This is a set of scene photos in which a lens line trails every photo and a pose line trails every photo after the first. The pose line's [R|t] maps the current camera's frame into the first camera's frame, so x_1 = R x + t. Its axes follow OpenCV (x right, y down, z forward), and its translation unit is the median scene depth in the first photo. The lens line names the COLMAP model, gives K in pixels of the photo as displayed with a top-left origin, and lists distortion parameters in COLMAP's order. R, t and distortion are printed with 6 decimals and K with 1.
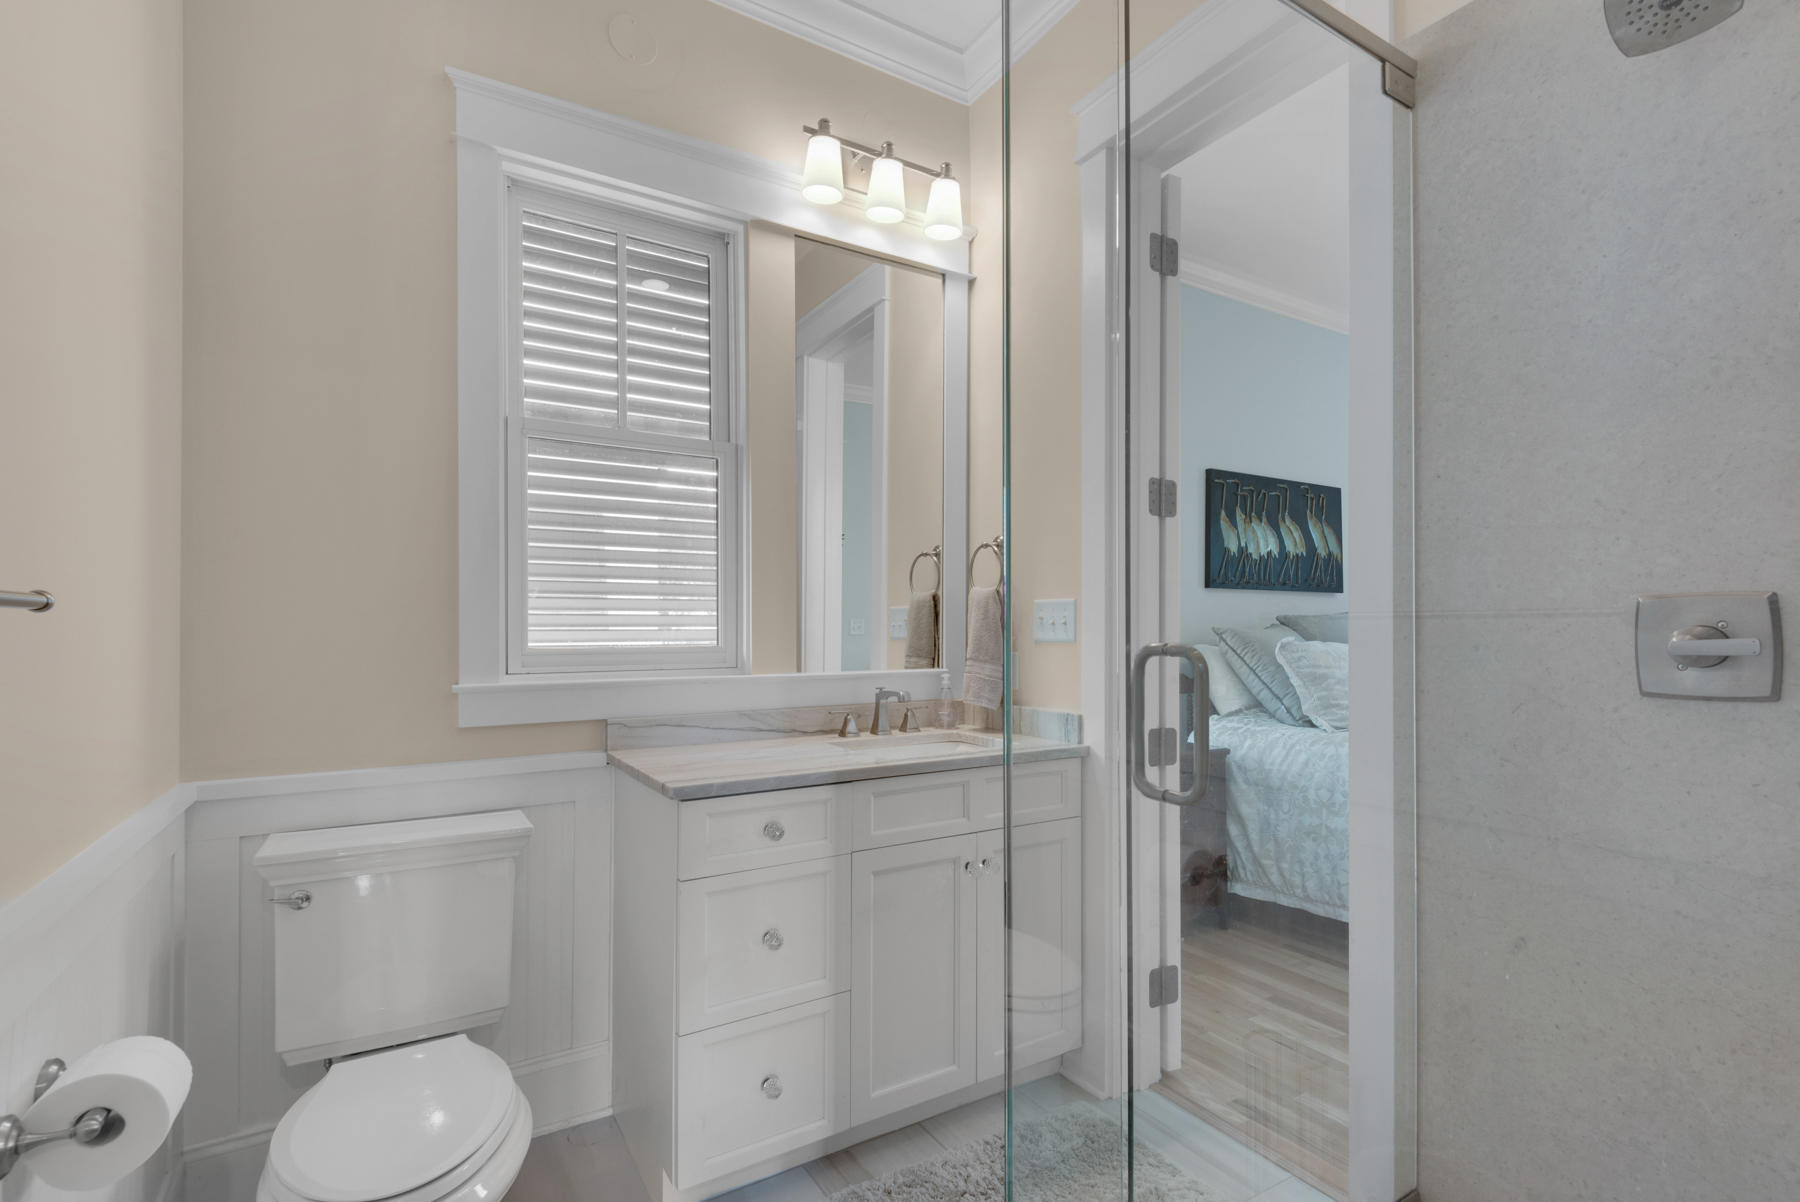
lens RADIAL K [[826.1, 0, 897.7], [0, 826.1, 609.3], [0, 0, 1]] dist [0.002009, 0.000127]
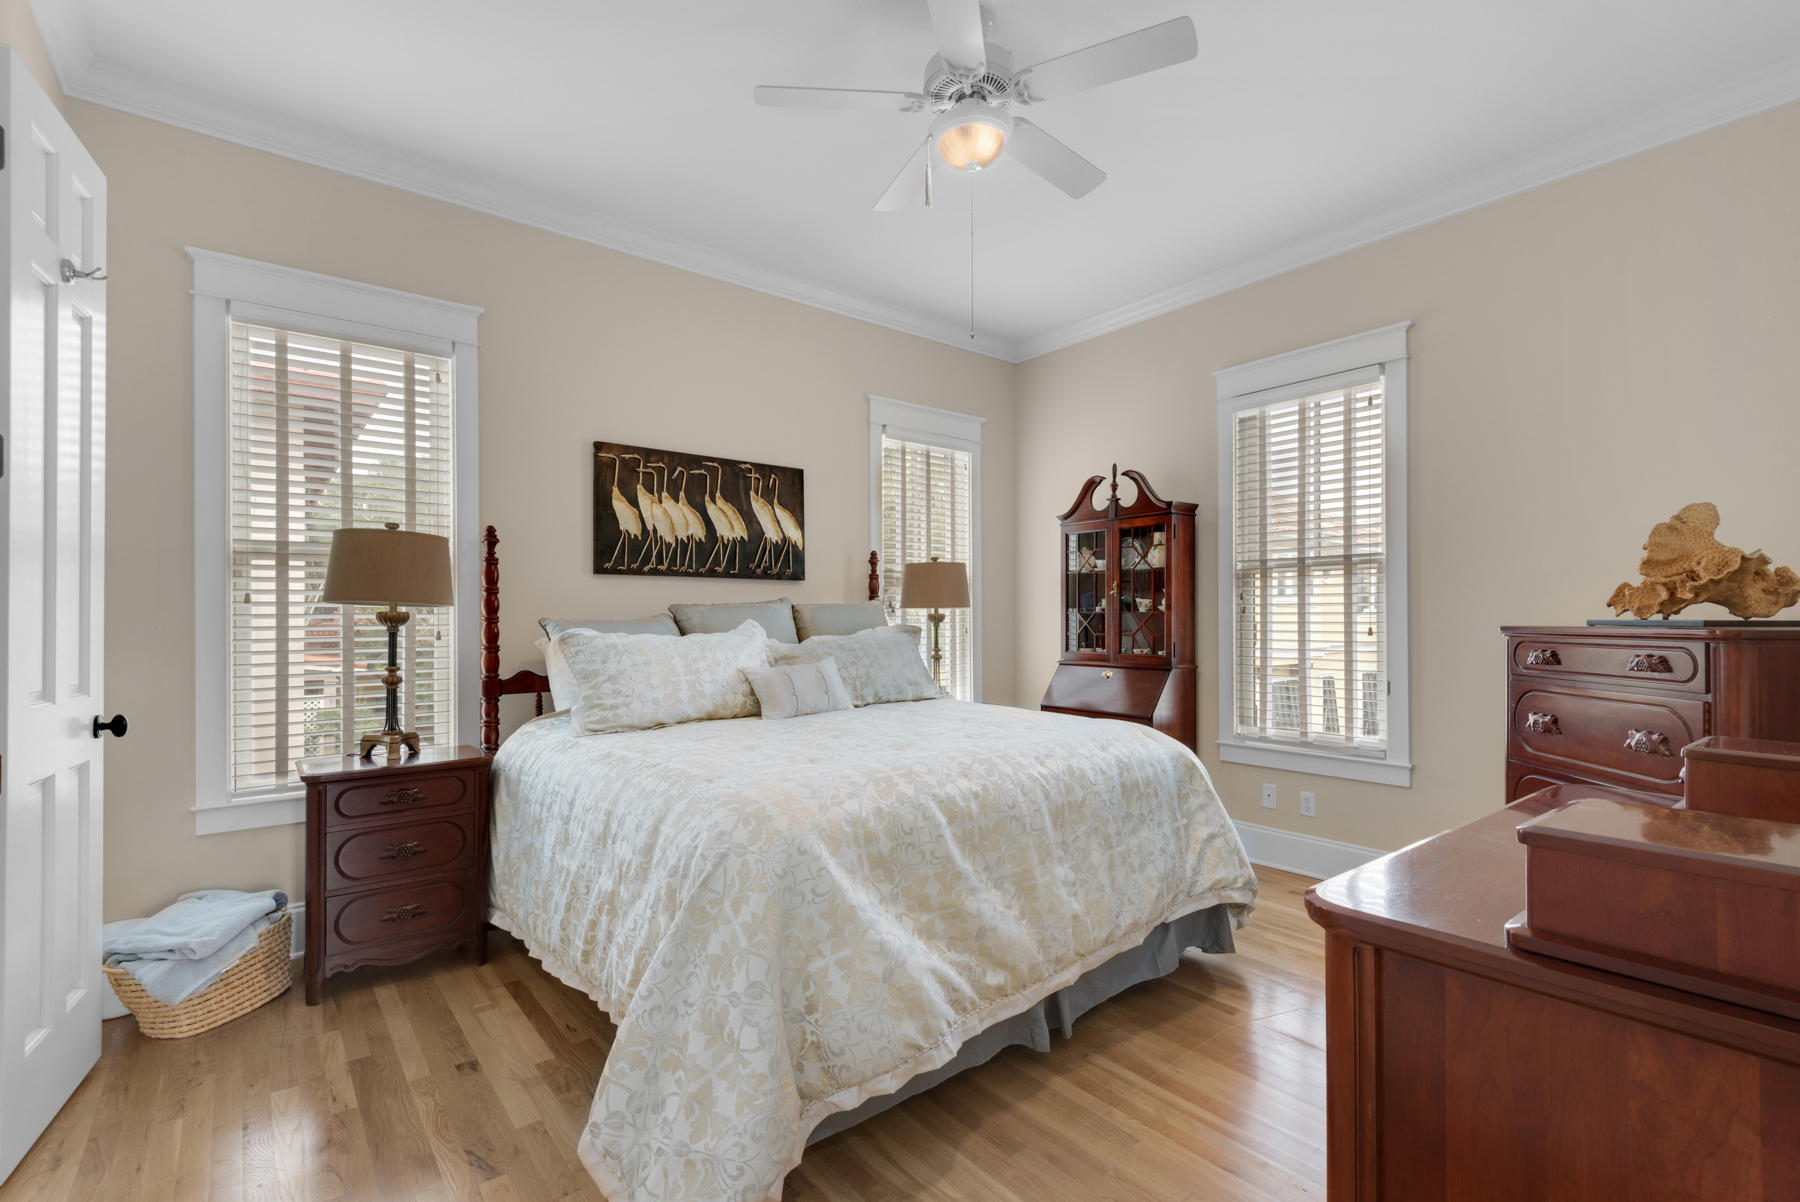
lens RADIAL K [[826.1, 0, 903.5], [0, 826.1, 606.6], [0, 0, 1]] dist [0.002009, 0.000127]
pose [[0.990125, -0.000481, 0.140189, 0.547745], [-0.000451, 0.999978, 0.006615, 0.003377], [-0.140189, -0.006613, 0.990103, 0.061940]]
